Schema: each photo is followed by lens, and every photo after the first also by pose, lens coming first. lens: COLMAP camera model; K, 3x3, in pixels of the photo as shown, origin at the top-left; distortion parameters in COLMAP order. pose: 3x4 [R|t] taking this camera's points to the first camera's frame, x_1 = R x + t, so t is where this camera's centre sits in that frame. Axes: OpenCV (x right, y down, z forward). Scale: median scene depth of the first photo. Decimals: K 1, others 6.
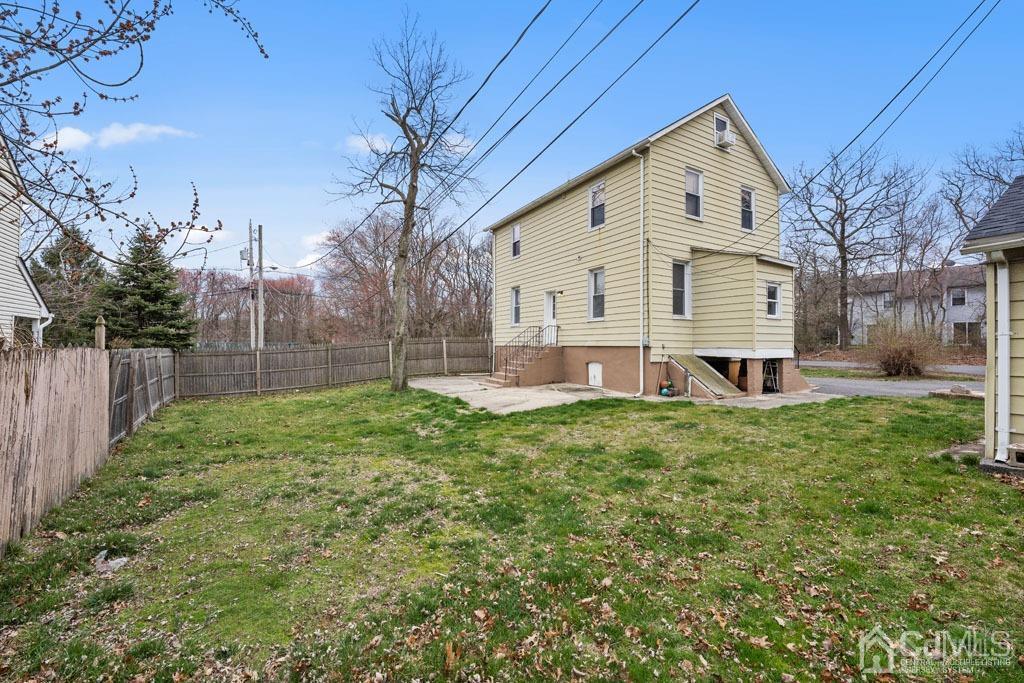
lens RADIAL K [[413.2, 0, 514.4], [0, 413.2, 343.4], [0, 0, 1]] dist [-0.020472, 0.000064]
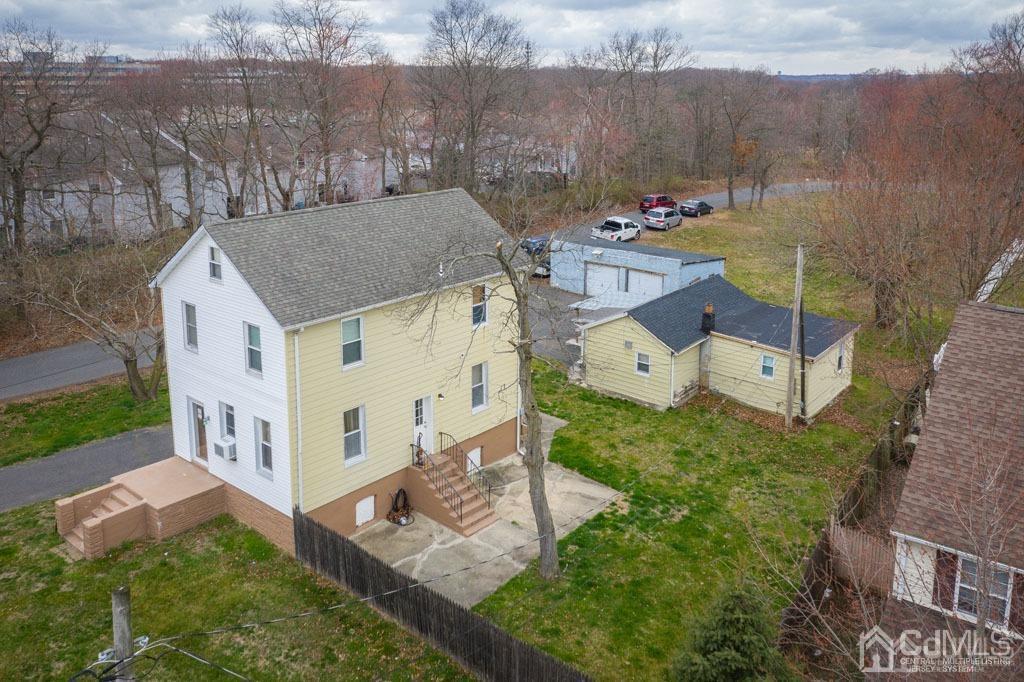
lens RADIAL K [[837.1, 0, 515.7], [0, 837.1, 221.8], [0, 0, 1]] dist [0.001726, -0.004351]
pose [[-0.335020, -0.161670, 0.928237, -3.710585], [-0.005157, 0.985469, 0.169777, -1.903500], [-0.942197, 0.052092, -0.330986, 3.400314]]
